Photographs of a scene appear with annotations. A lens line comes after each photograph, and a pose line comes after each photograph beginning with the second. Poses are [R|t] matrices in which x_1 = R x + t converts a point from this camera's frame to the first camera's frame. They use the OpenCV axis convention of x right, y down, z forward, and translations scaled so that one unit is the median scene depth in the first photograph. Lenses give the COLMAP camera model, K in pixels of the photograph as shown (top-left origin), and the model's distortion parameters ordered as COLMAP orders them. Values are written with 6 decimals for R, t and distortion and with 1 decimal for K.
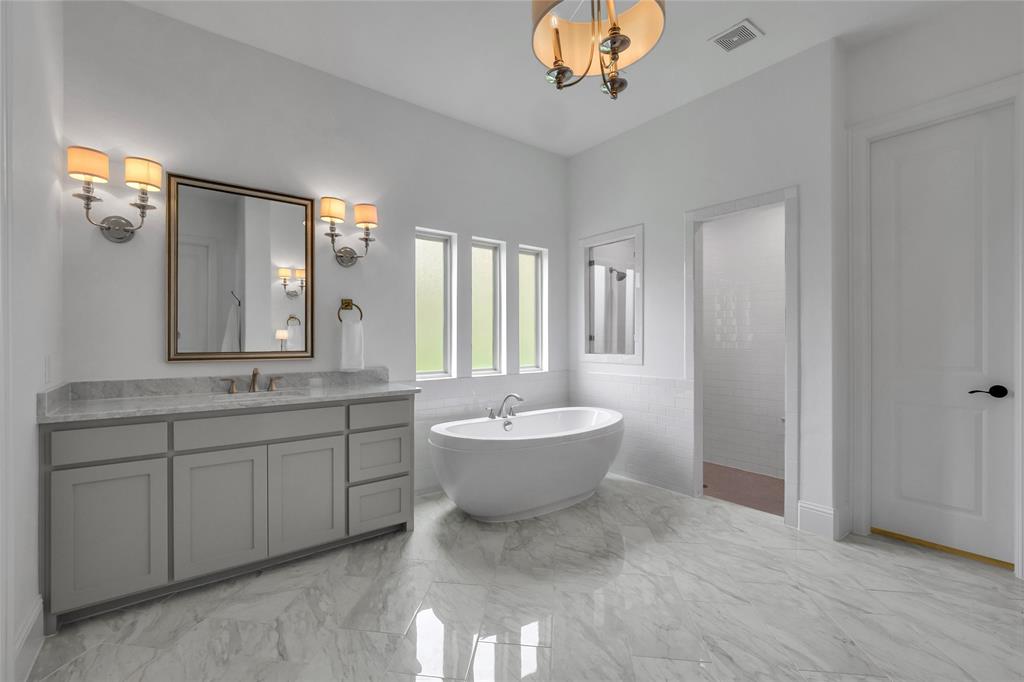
lens RADIAL K [[437.4, 0, 500.9], [0, 437.4, 340.9], [0, 0, 1]] dist [-0.000531, -0.000635]
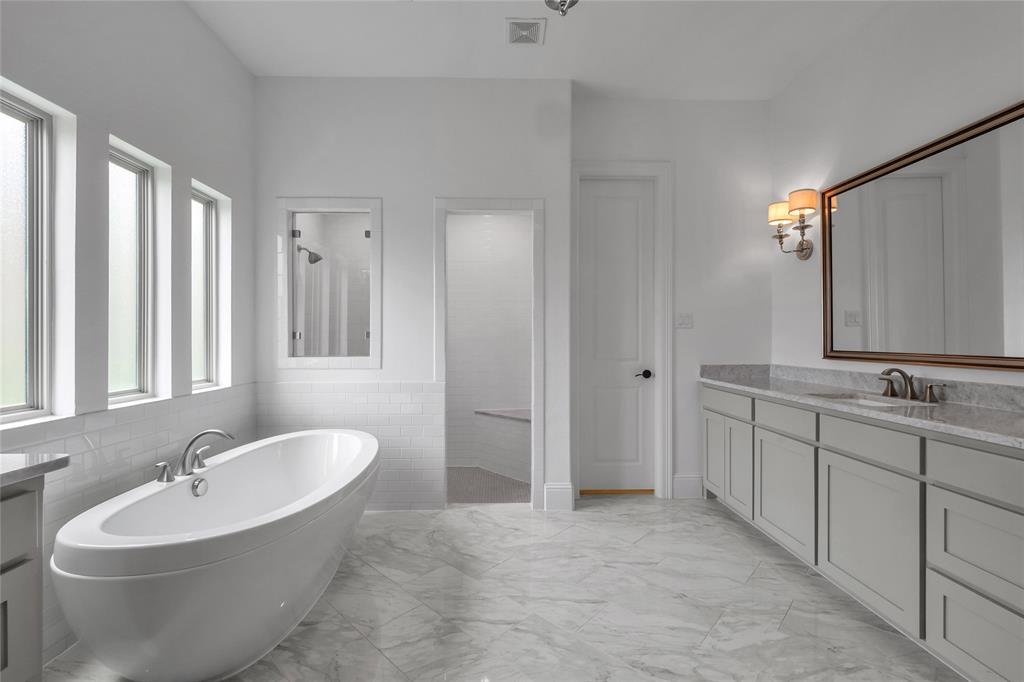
lens RADIAL K [[437.4, 0, 500.9], [0, 437.4, 340.9], [0, 0, 1]] dist [-0.000531, -0.000635]
pose [[0.590251, -0.002666, 0.807215, -0.265218], [-0.001800, 0.999988, 0.004619, -0.002355], [-0.807218, -0.004180, 0.590239, 0.418225]]
